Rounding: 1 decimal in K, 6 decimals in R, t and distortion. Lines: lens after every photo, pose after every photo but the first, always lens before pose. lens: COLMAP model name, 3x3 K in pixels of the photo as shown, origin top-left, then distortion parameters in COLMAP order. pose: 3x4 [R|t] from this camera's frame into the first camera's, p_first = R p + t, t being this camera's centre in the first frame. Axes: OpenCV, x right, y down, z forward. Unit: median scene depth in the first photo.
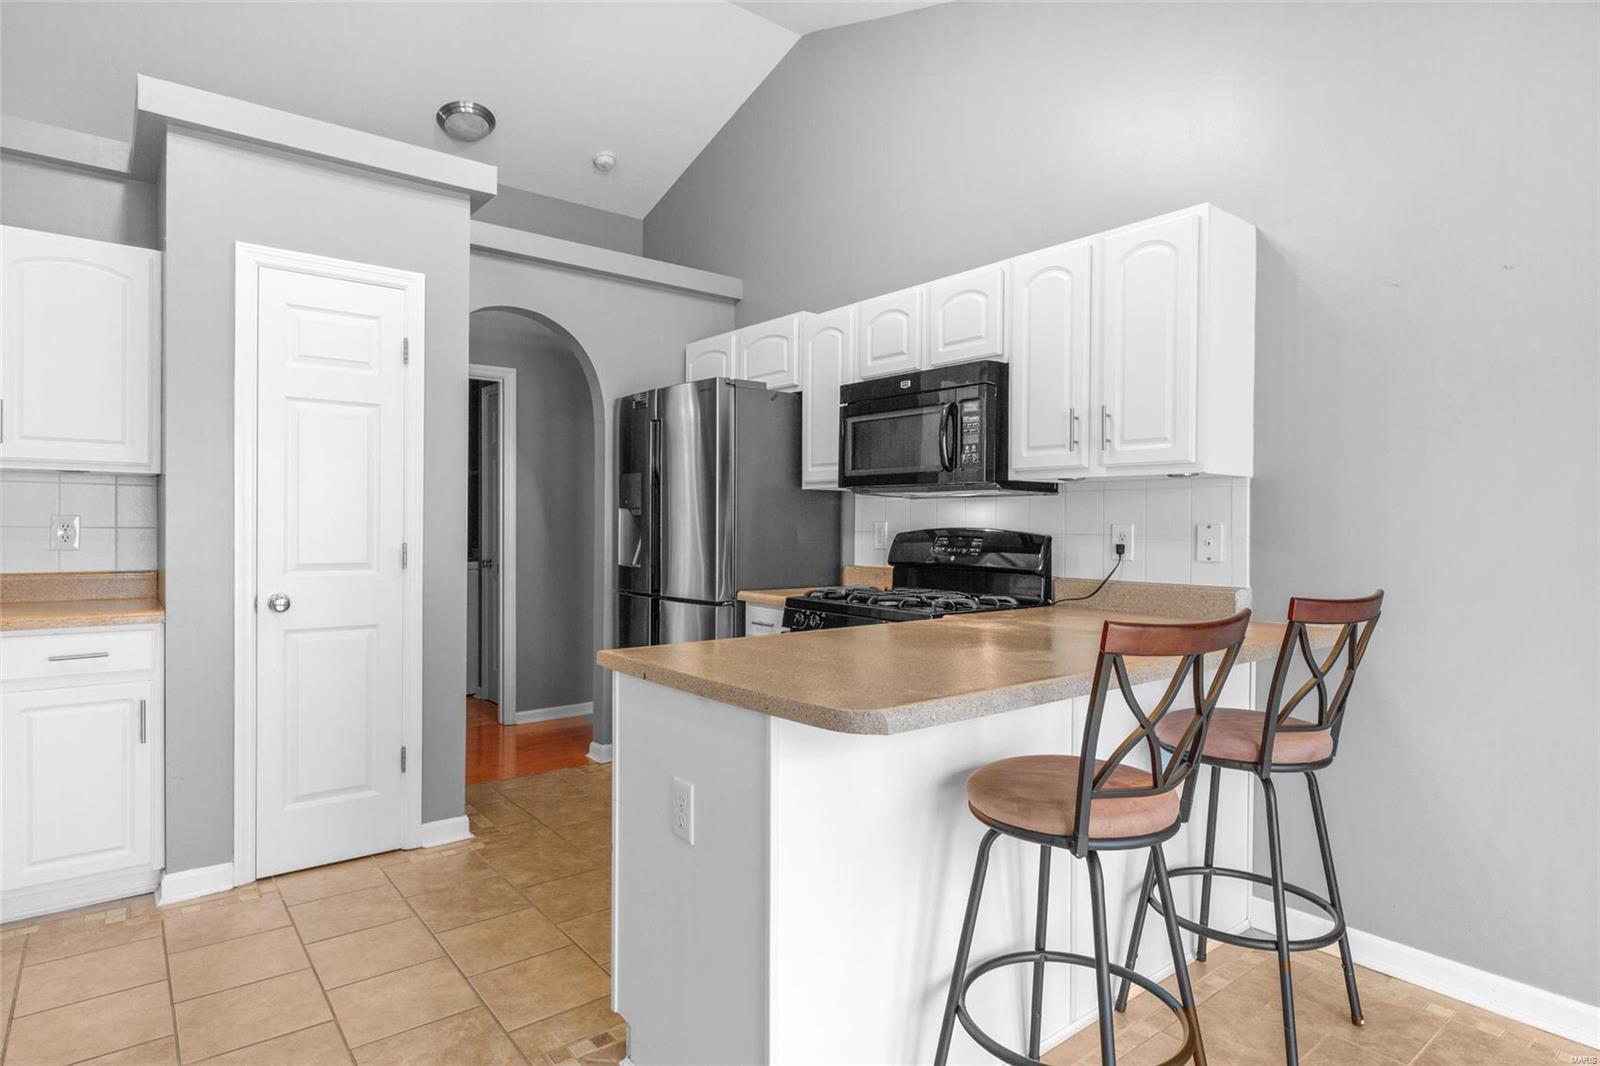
lens RADIAL K [[874.6, 0, 801.5], [0, 874.6, 529.9], [0, 0, 1]] dist [0.000284, -0.000105]
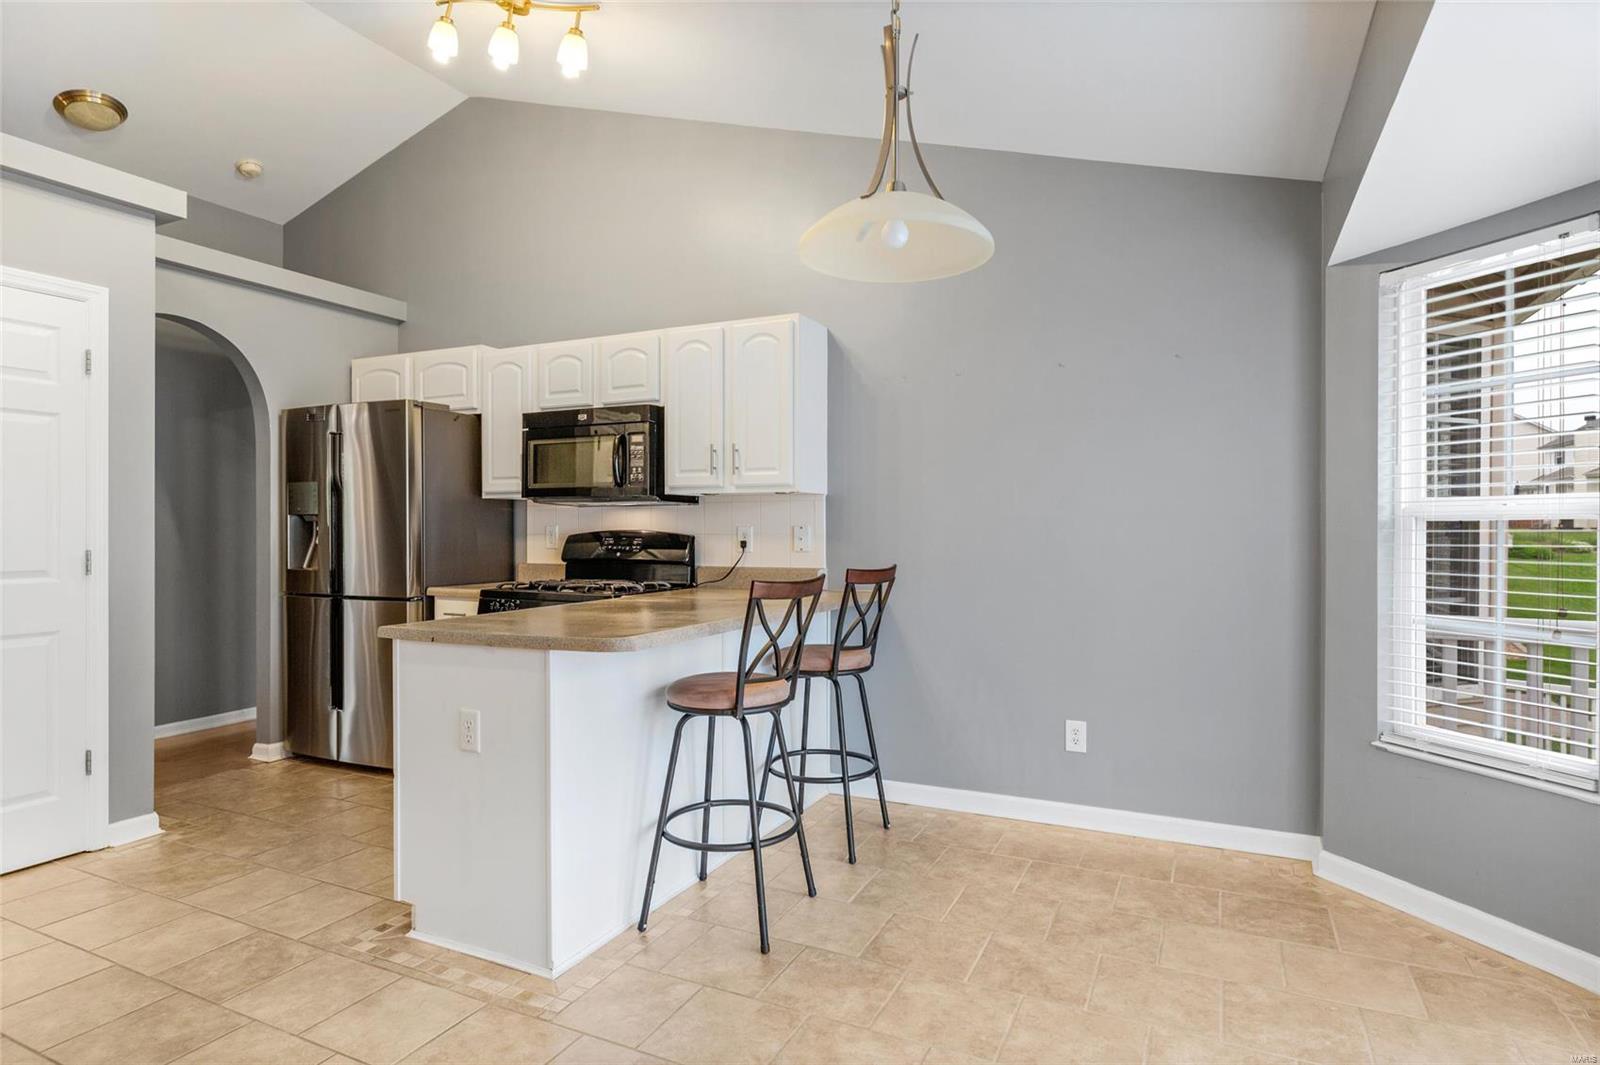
lens RADIAL K [[874.6, 0, 801.5], [0, 874.6, 529.4], [0, 0, 1]] dist [0.000284, -0.000105]
pose [[0.903802, -0.009245, 0.427851, -0.147277], [0.010970, 0.999939, -0.001566, 0.001451], [-0.427810, 0.006109, 0.903848, -0.298284]]
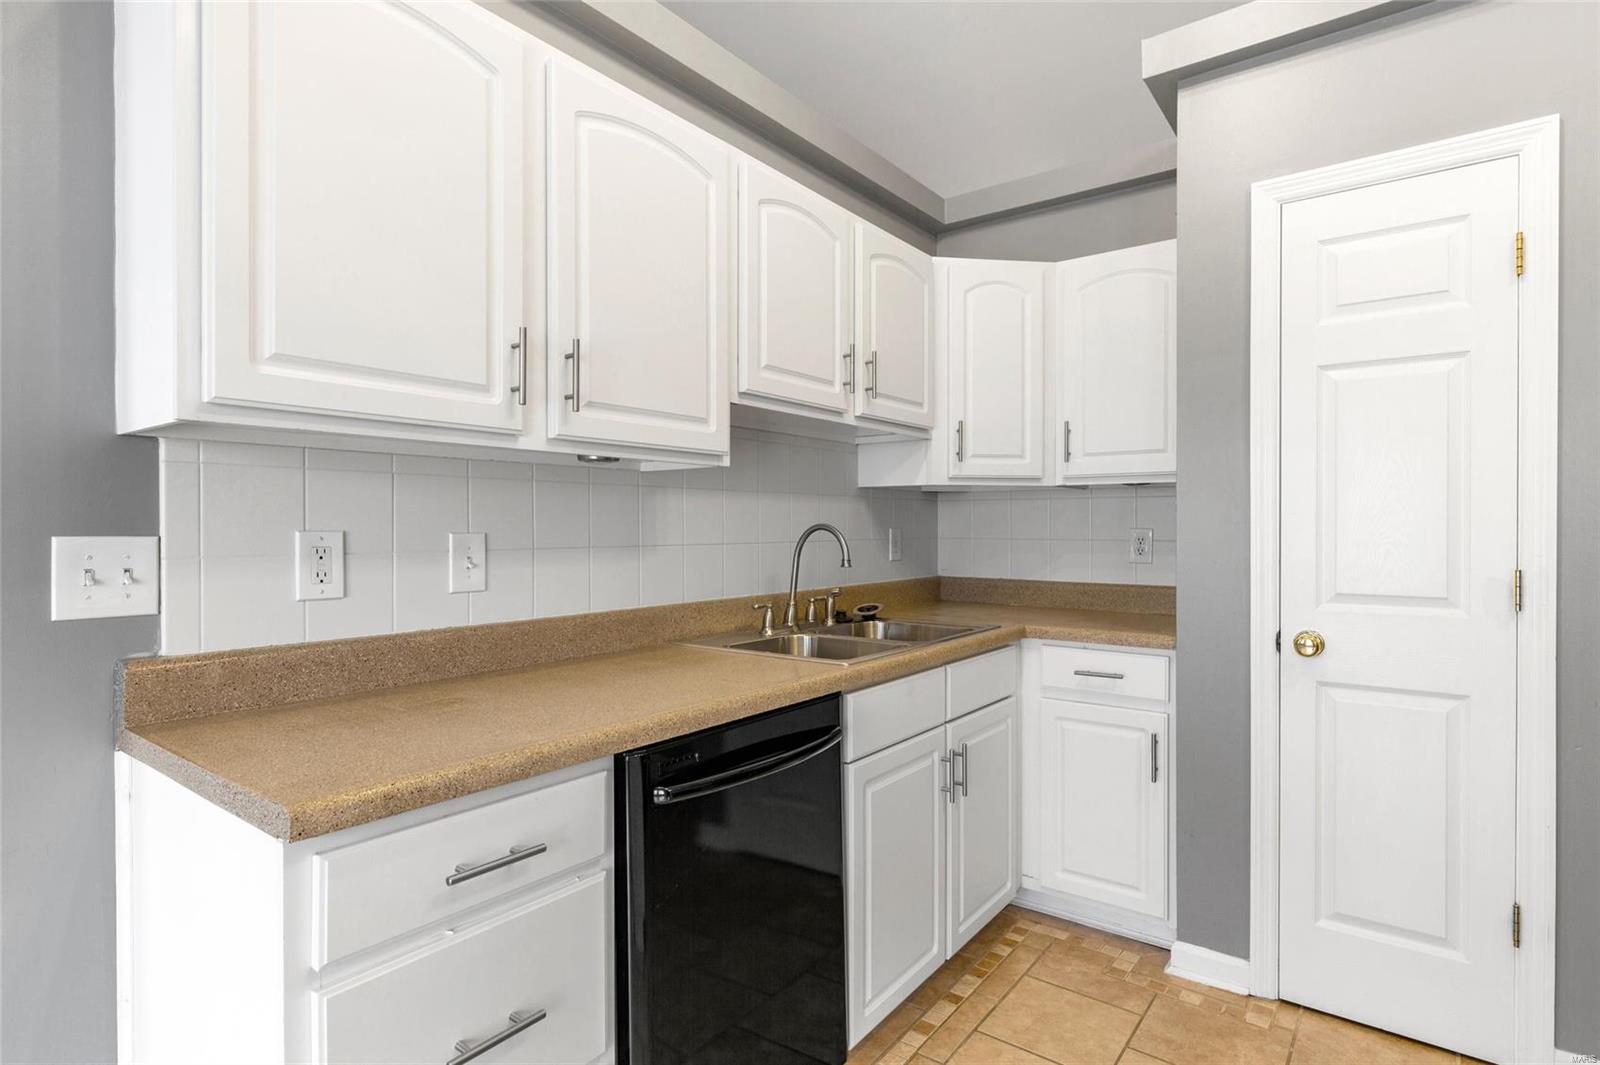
lens RADIAL K [[805.7, 0, 803.0], [0, 805.7, 528.6], [0, 0, 1]] dist [-0.000408, 0.000142]
pose [[0.245001, -0.006288, -0.969503, -0.034561], [-0.005807, 0.999952, -0.007953, -0.006613], [0.969506, 0.007578, 0.244952, 0.406172]]
